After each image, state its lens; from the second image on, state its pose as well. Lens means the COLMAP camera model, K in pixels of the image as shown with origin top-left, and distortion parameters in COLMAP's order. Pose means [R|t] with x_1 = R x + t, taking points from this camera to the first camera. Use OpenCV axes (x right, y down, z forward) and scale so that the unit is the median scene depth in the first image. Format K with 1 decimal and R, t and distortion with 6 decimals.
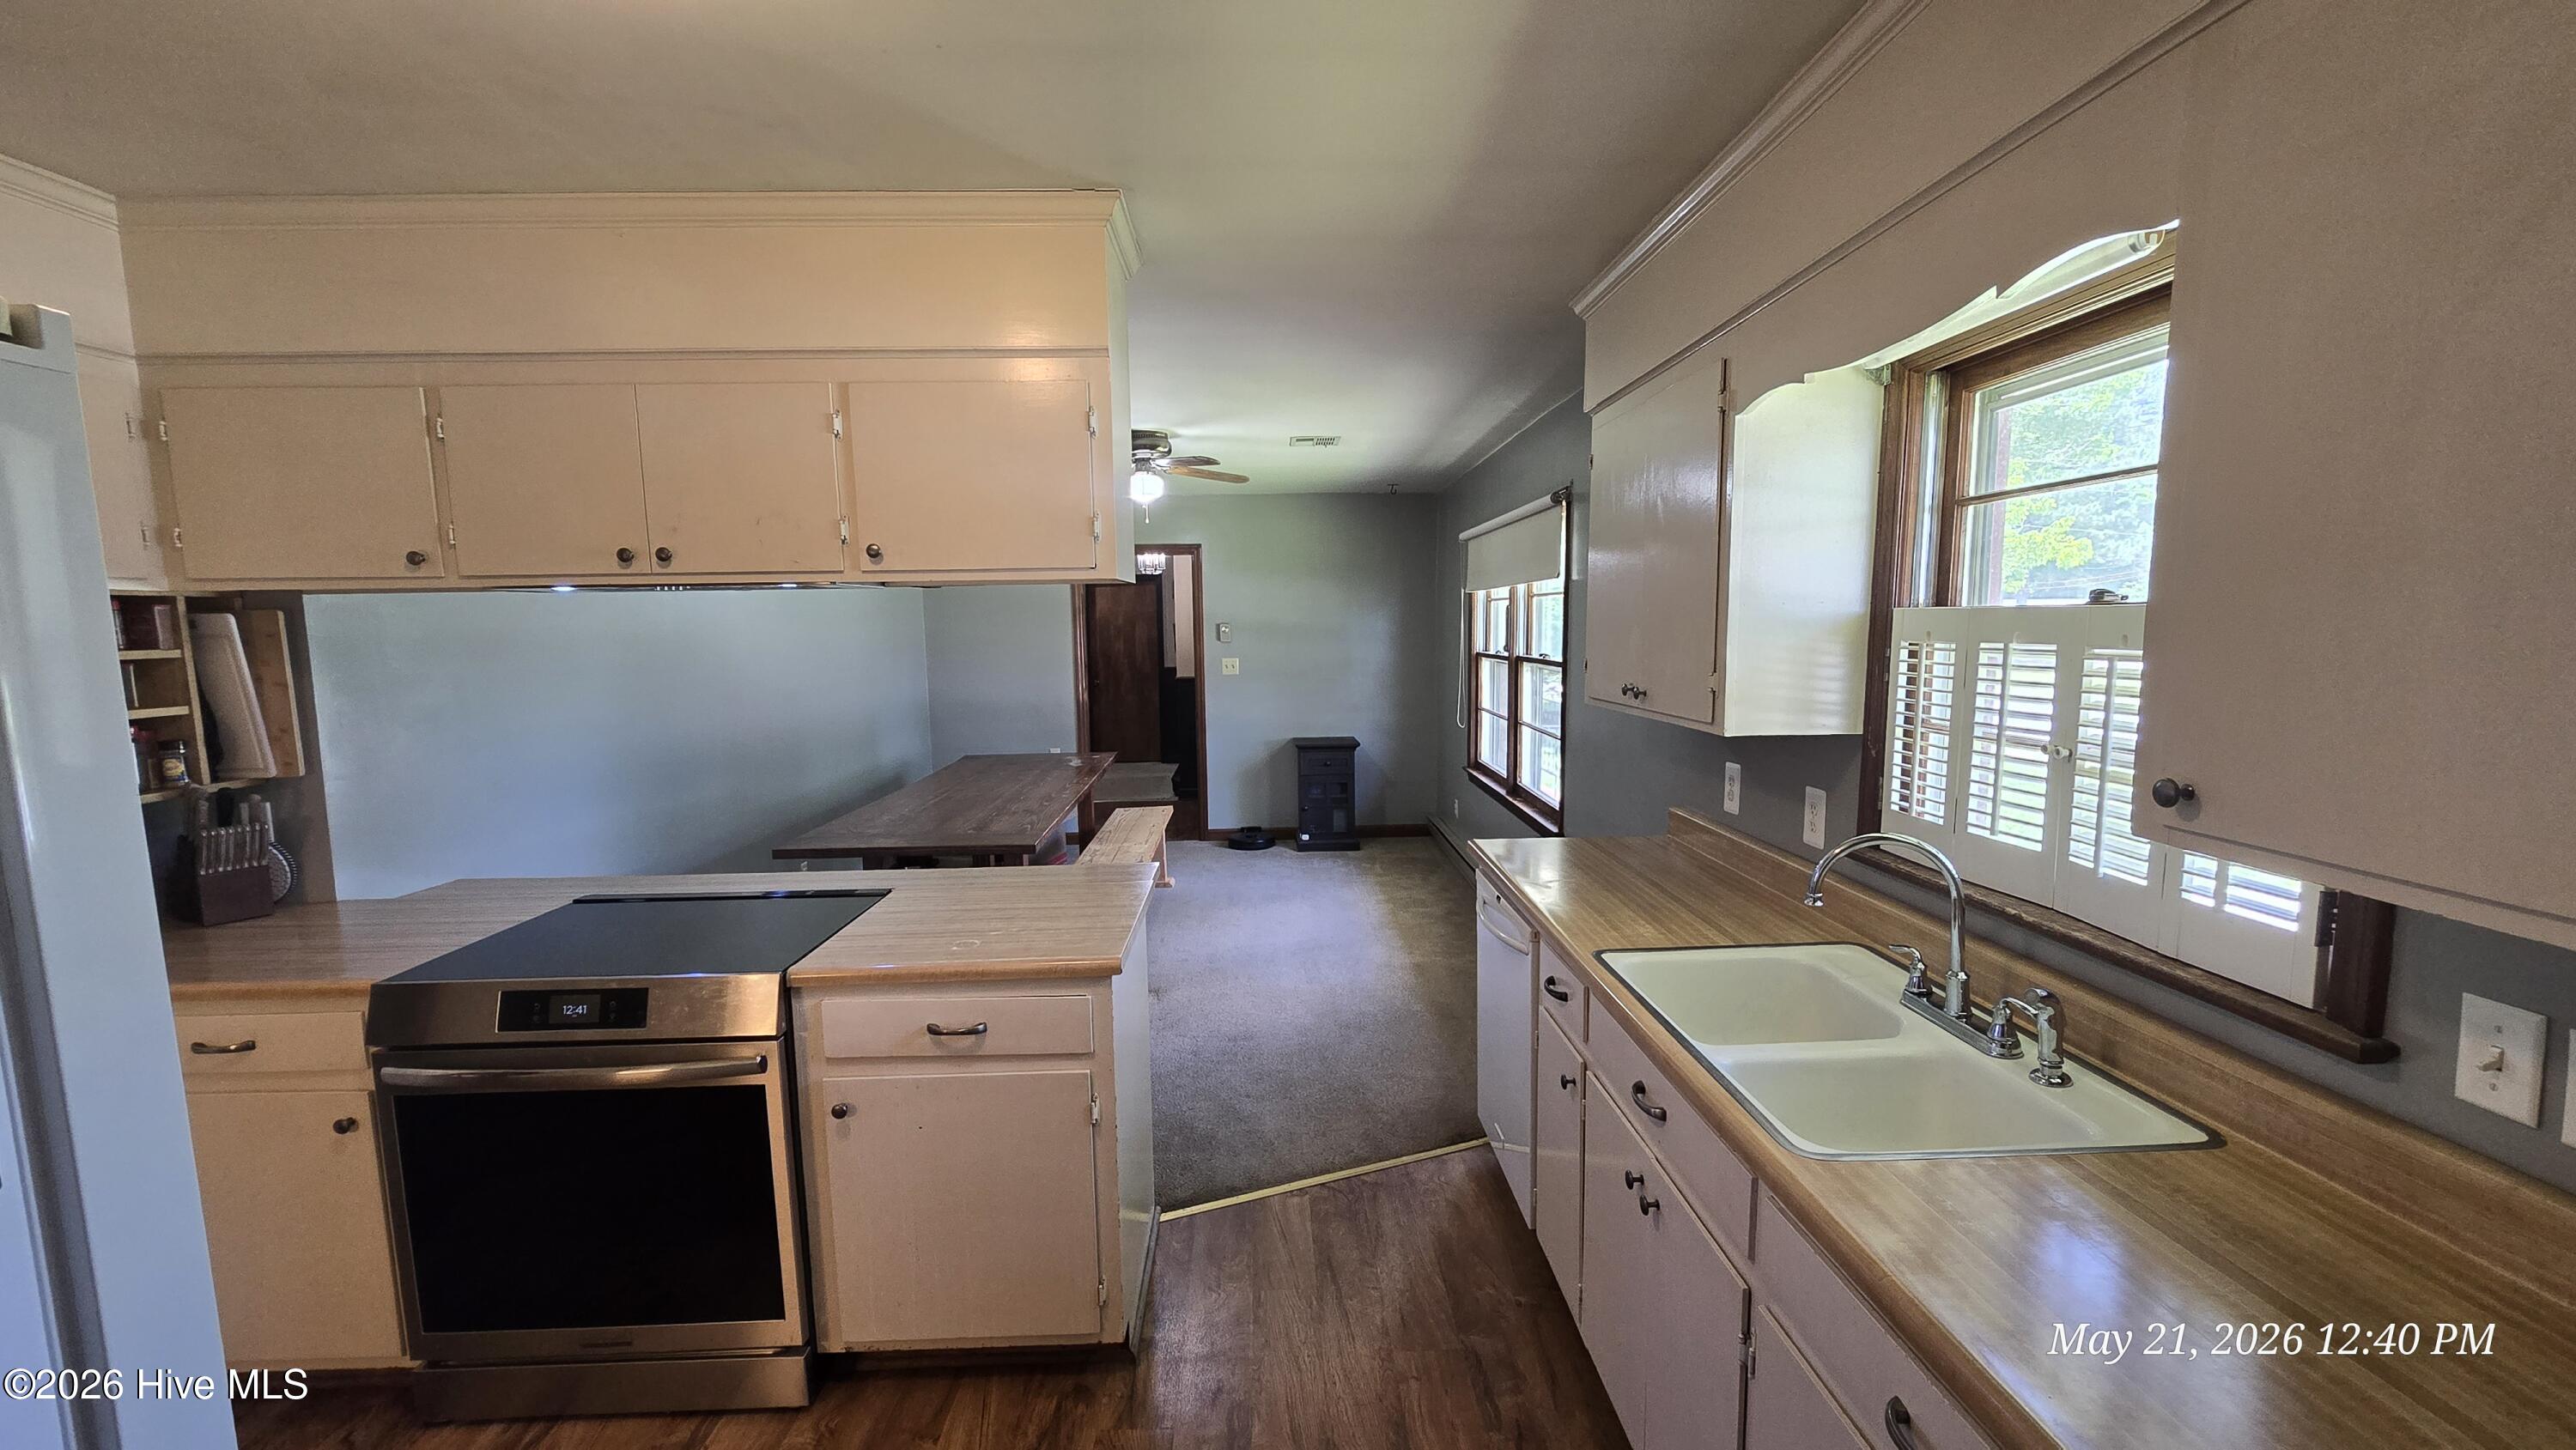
lens RADIAL K [[1043.2, 0, 1296.2], [0, 1043.2, 750.6], [0, 0, 1]] dist [-0.001805, -0.000736]
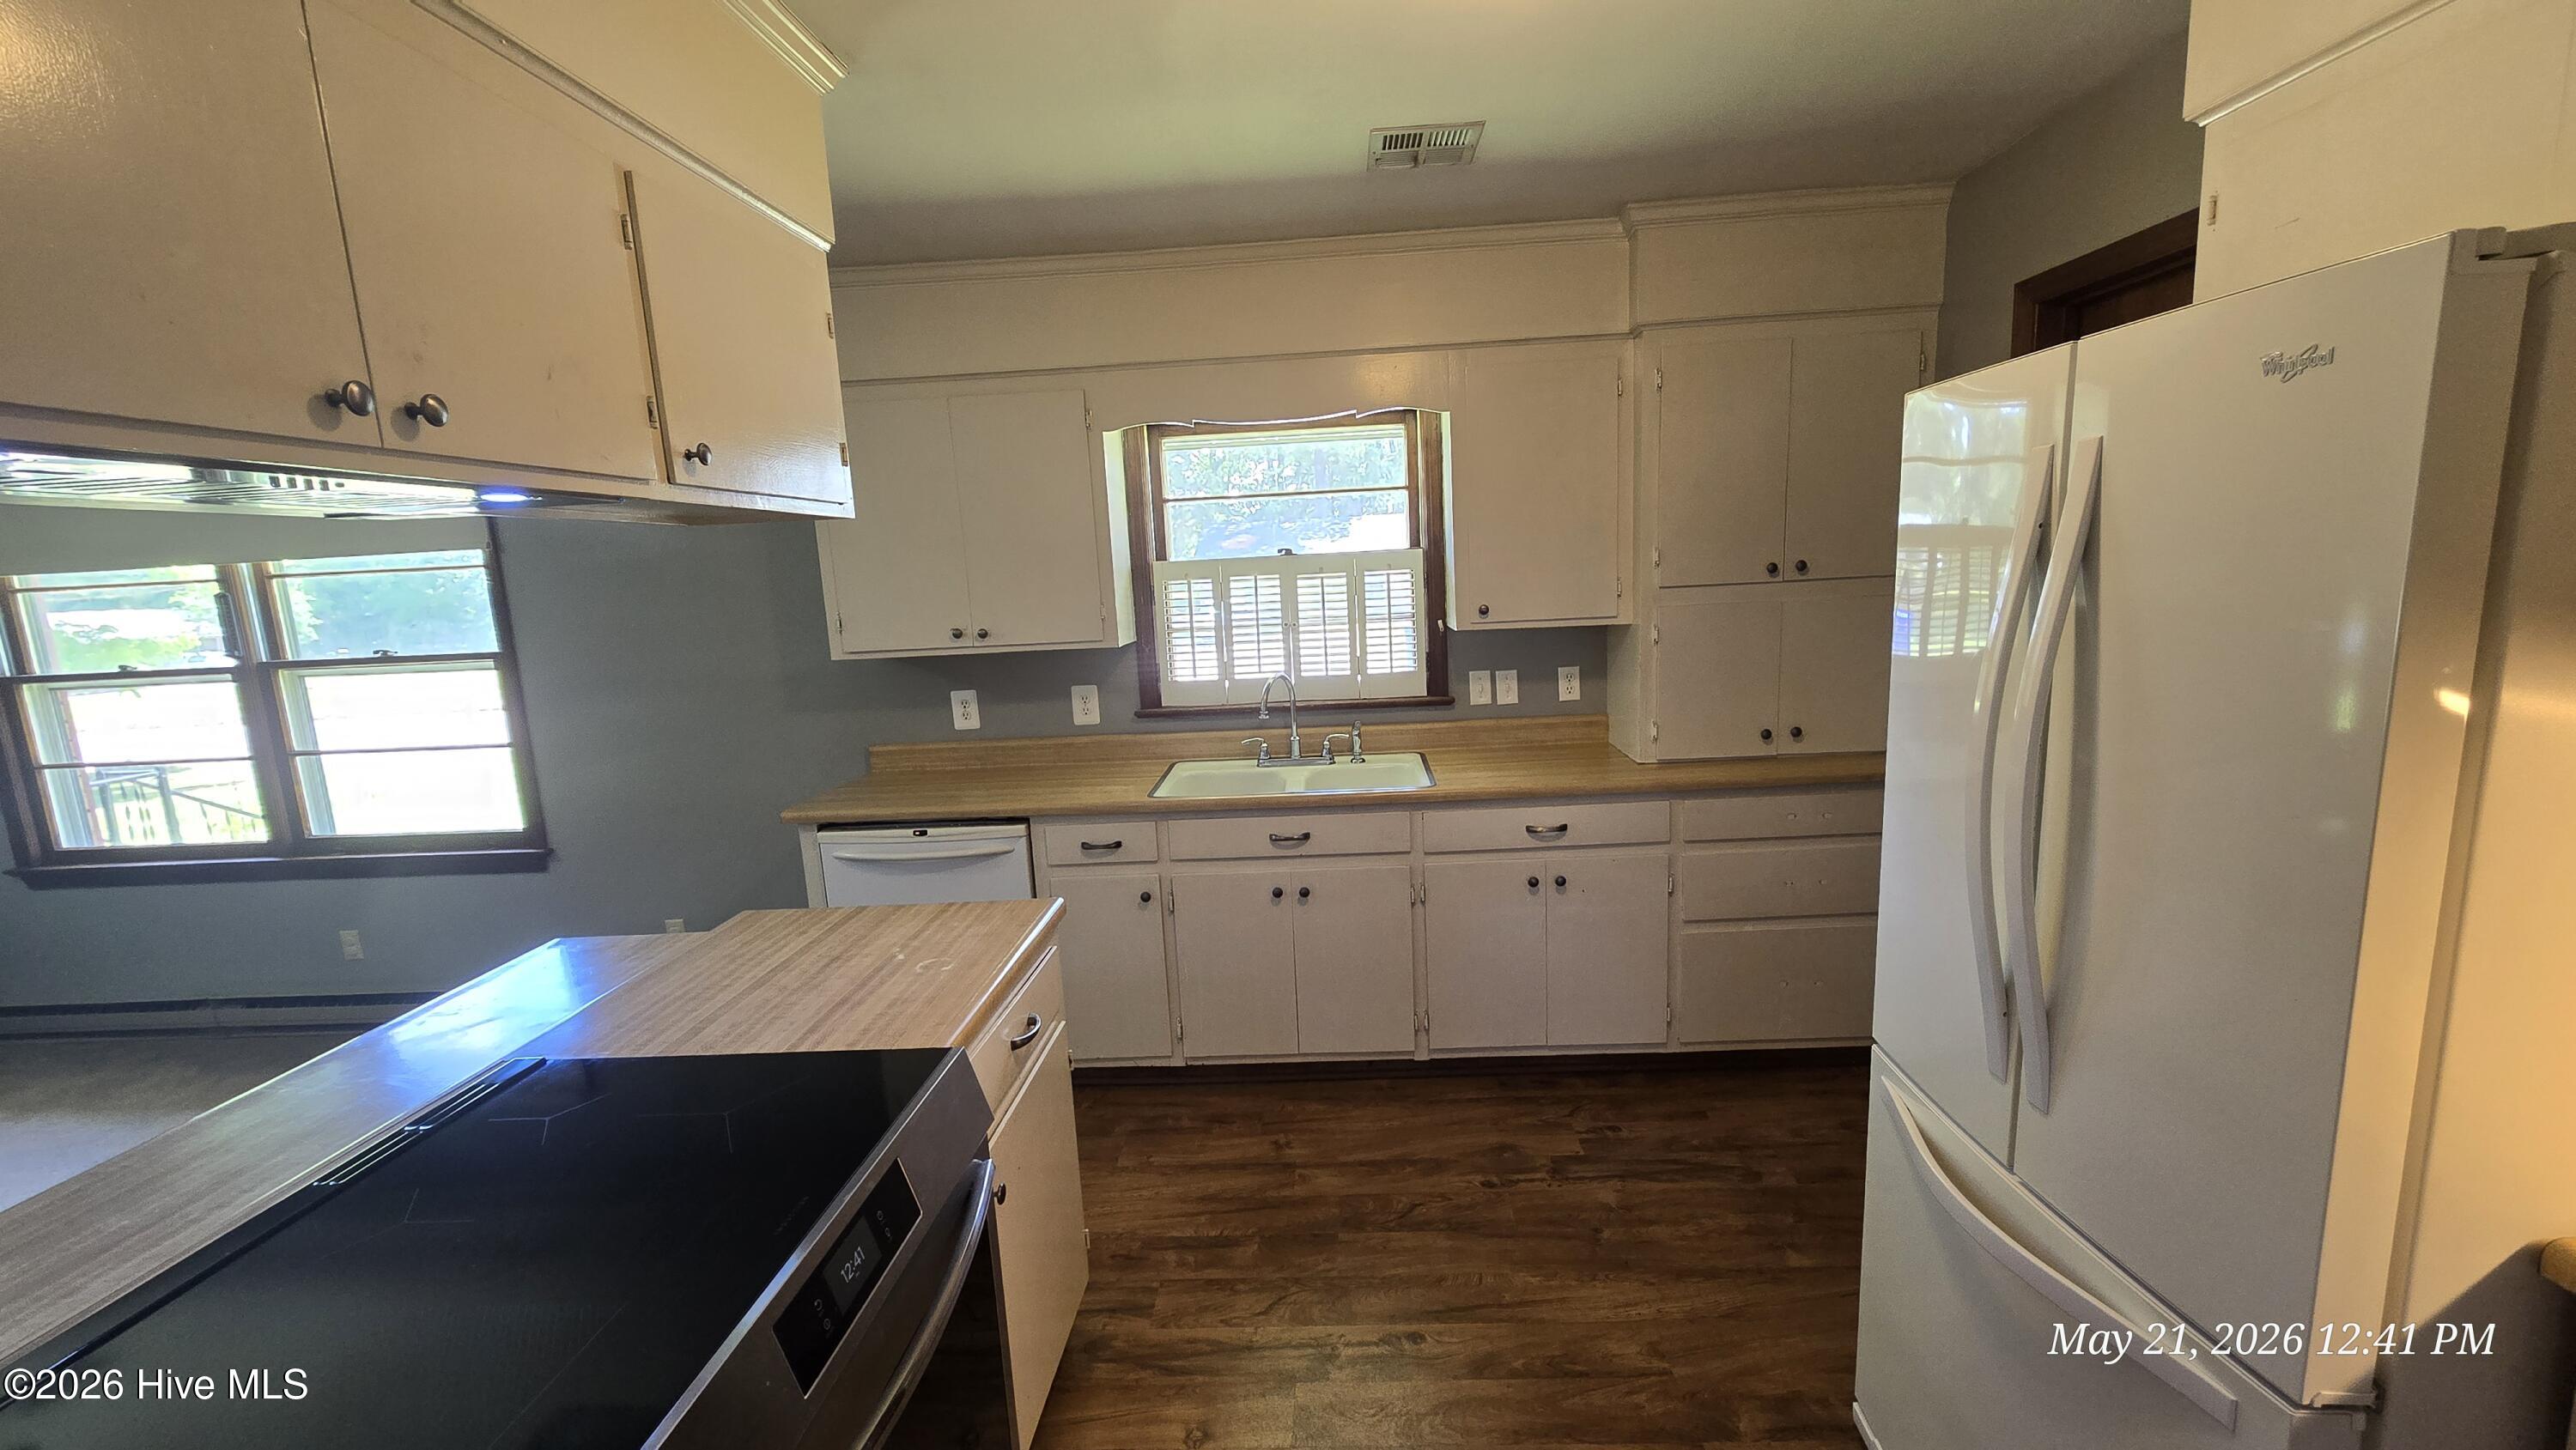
lens RADIAL K [[1043.2, 0, 1296.2], [0, 1043.2, 750.6], [0, 0, 1]] dist [-0.001805, -0.000736]
pose [[0.077094, -0.163776, 0.983480, -0.996469], [0.167462, 0.974530, 0.149158, -0.047583], [-0.982860, 0.153196, 0.102557, 0.576551]]
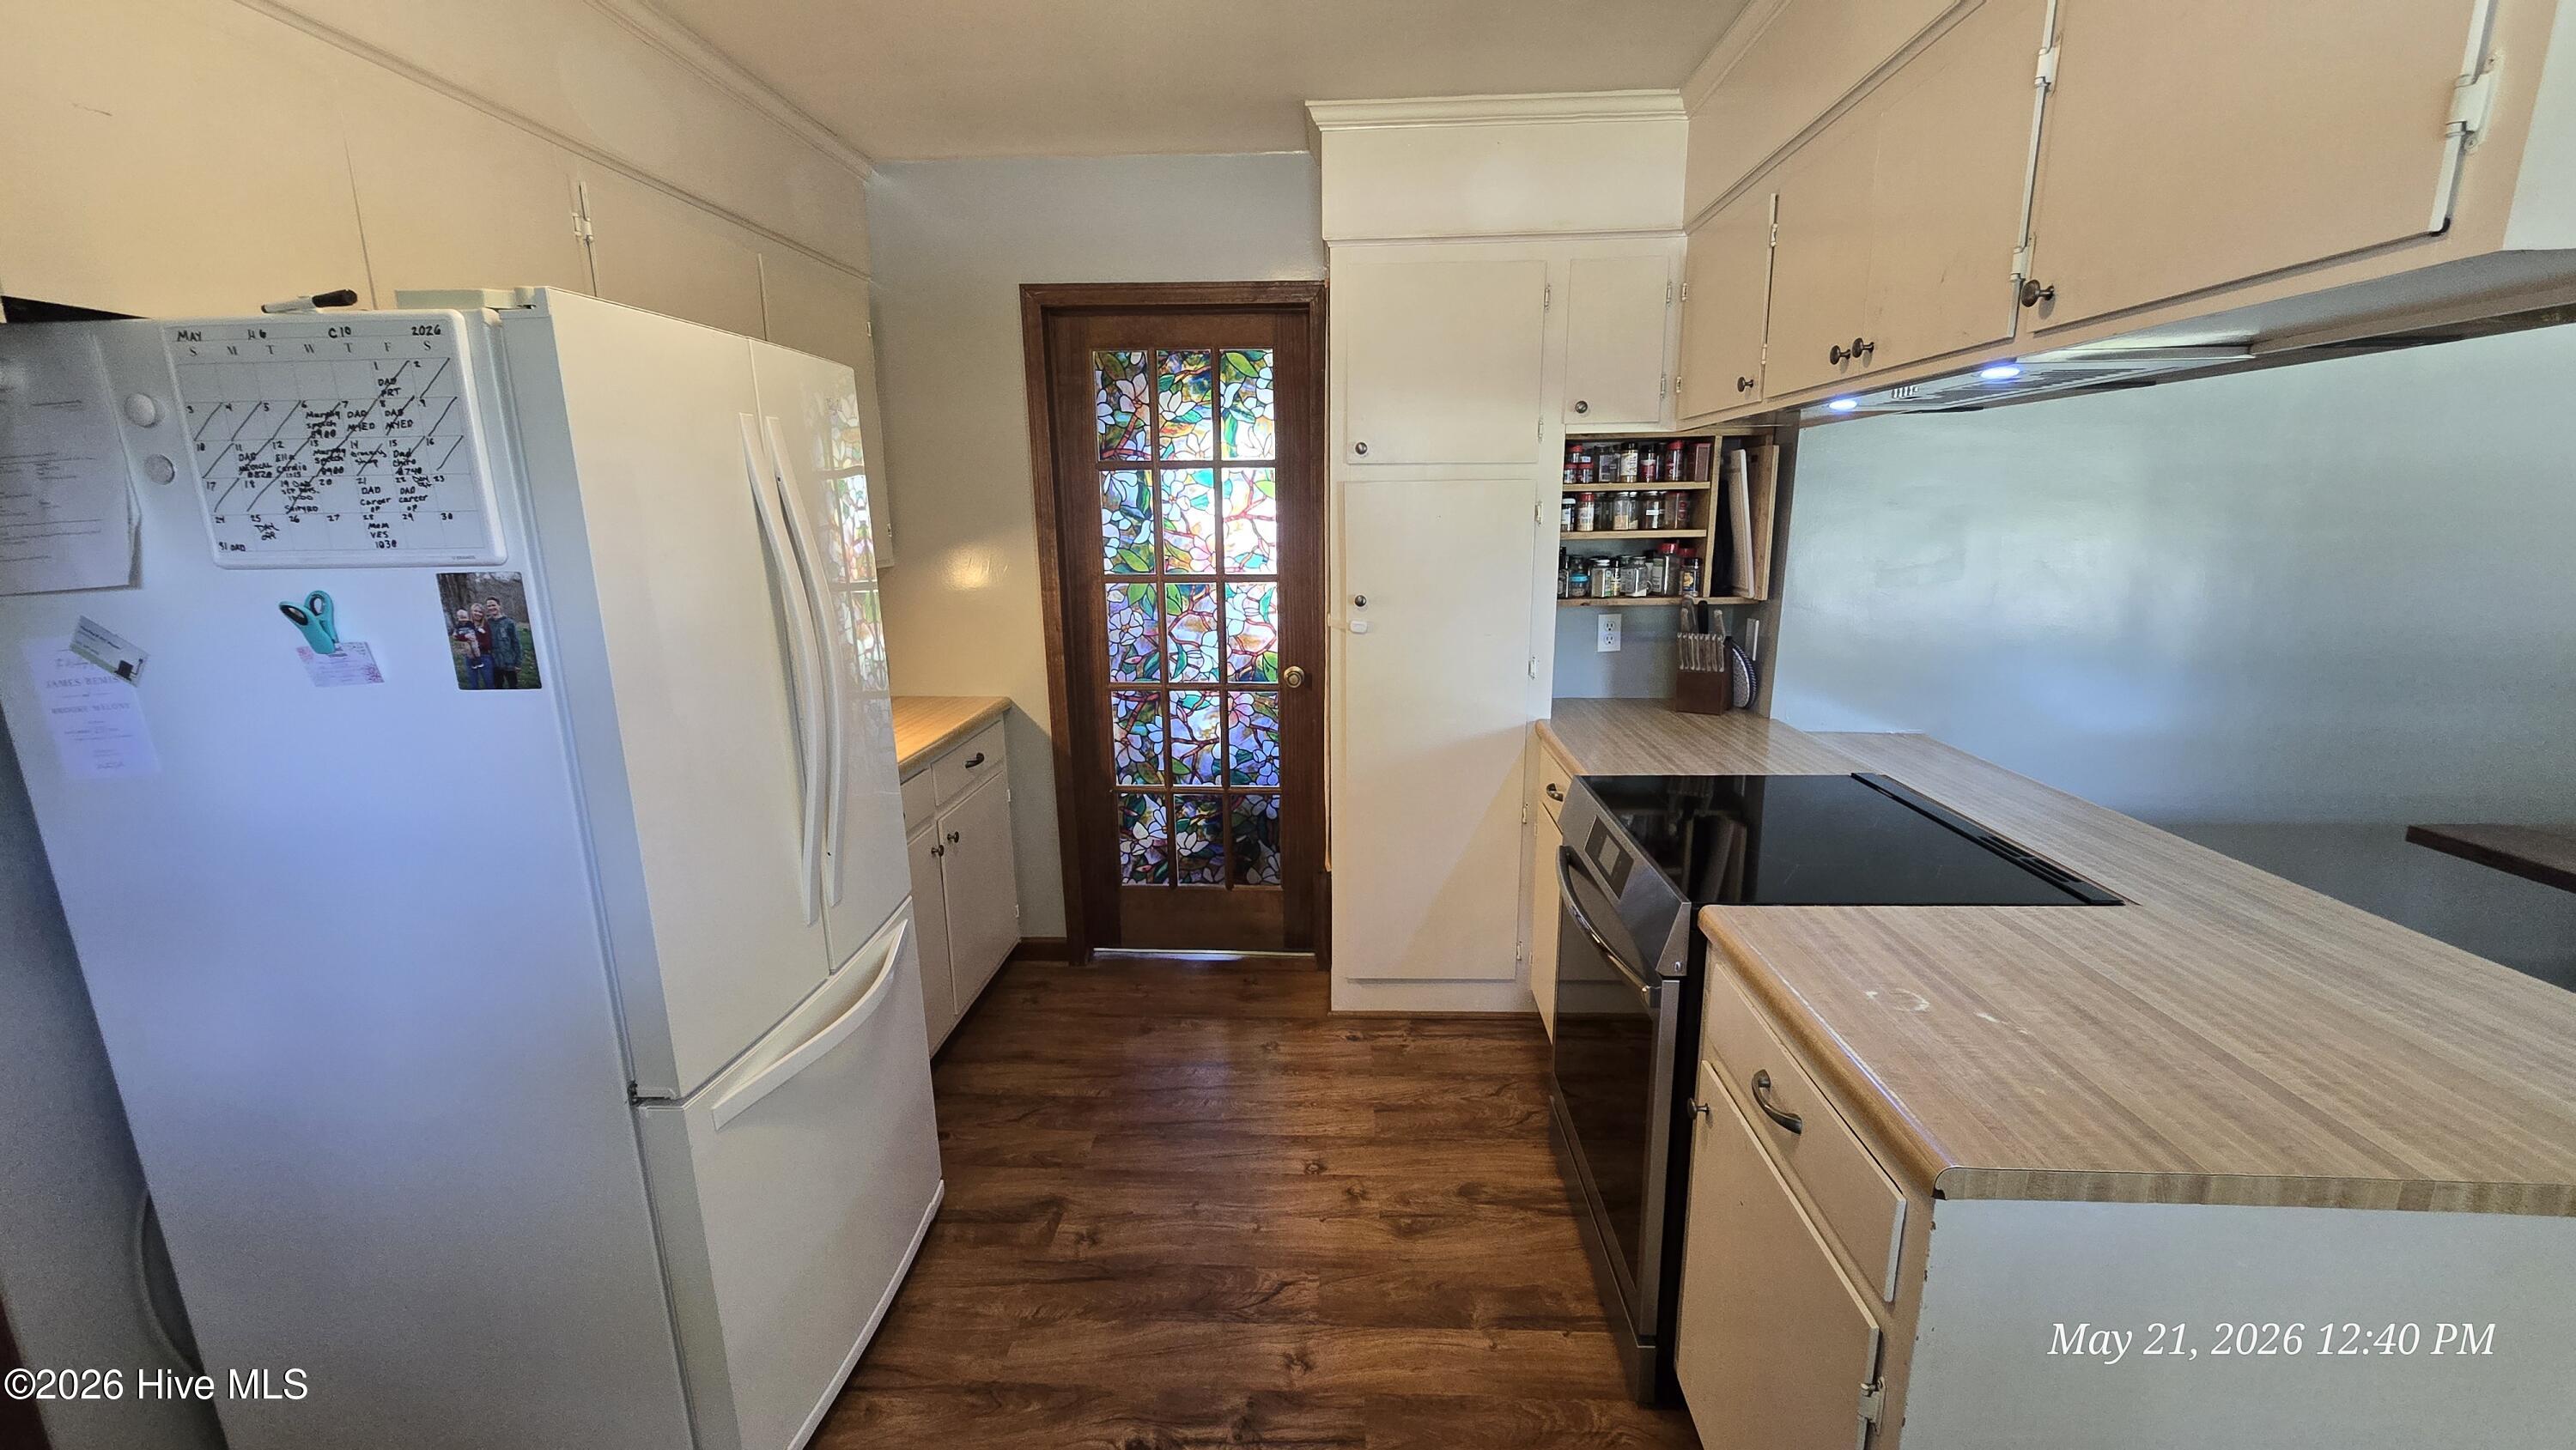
lens RADIAL K [[1043.2, 0, 1296.2], [0, 1043.2, 750.6], [0, 0, 1]] dist [-0.001805, -0.000736]
pose [[-0.085610, 0.240420, -0.966886, 0.212269], [-0.115430, 0.961521, 0.249307, -0.044423], [0.989620, 0.132951, -0.054564, 0.646137]]
